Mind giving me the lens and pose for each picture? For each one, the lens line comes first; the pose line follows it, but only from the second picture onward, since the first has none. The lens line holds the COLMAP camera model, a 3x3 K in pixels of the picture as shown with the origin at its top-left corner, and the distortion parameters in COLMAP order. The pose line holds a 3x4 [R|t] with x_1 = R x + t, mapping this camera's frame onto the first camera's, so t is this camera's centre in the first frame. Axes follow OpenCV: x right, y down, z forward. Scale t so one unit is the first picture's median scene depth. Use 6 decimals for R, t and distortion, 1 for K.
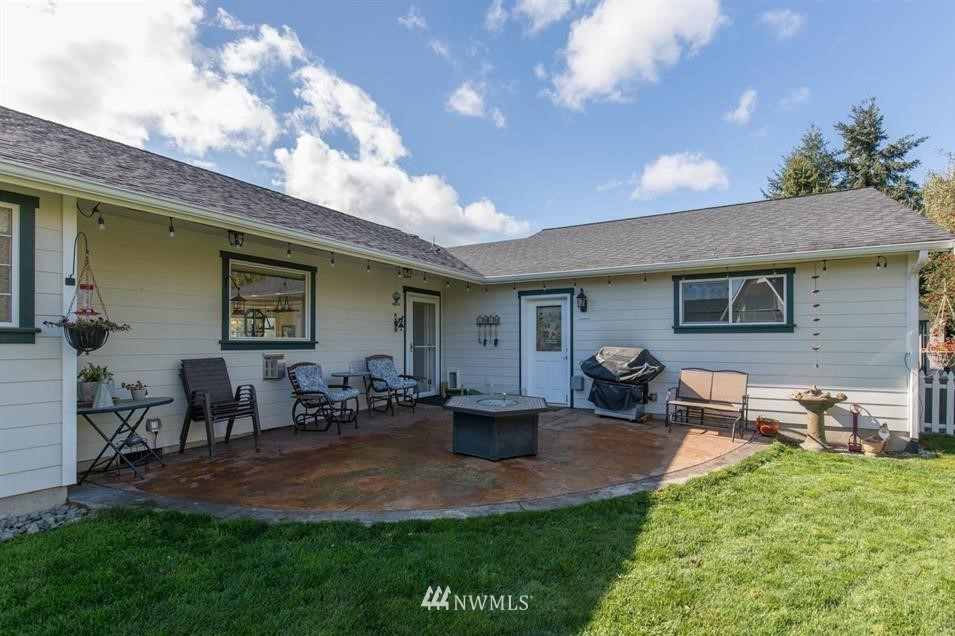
lens RADIAL K [[460.1, 0, 506.8], [0, 460.1, 342.6], [0, 0, 1]] dist [0.000582, -0.001045]
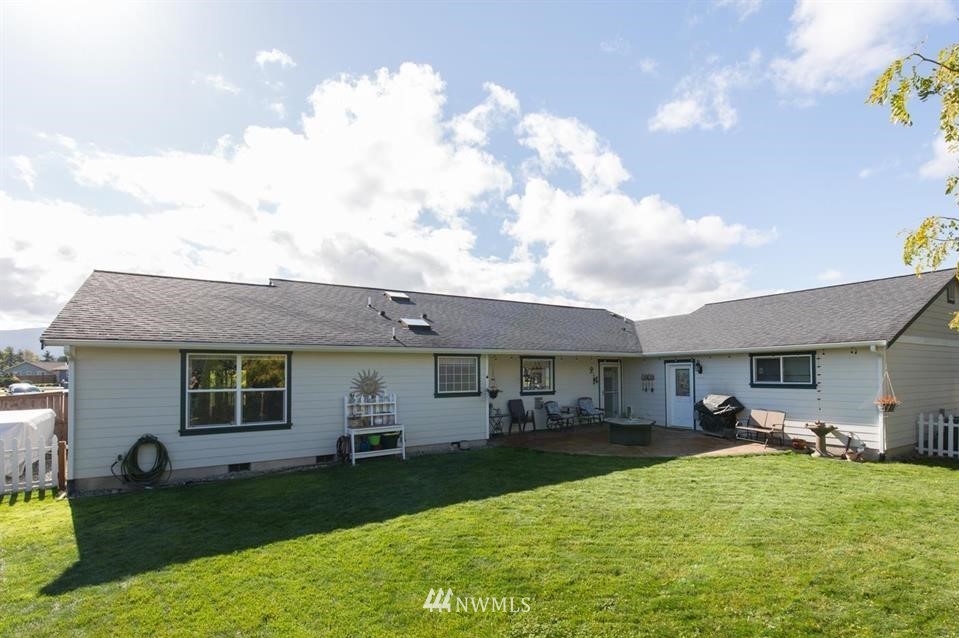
lens RADIAL K [[462.0, 0, 508.9], [0, 462.0, 343.7], [0, 0, 1]] dist [0.000582, -0.001045]
pose [[0.885374, -0.037415, -0.463370, 0.437031], [0.007546, 0.997781, -0.066148, -0.089339], [0.464817, 0.055069, 0.883692, -1.109225]]
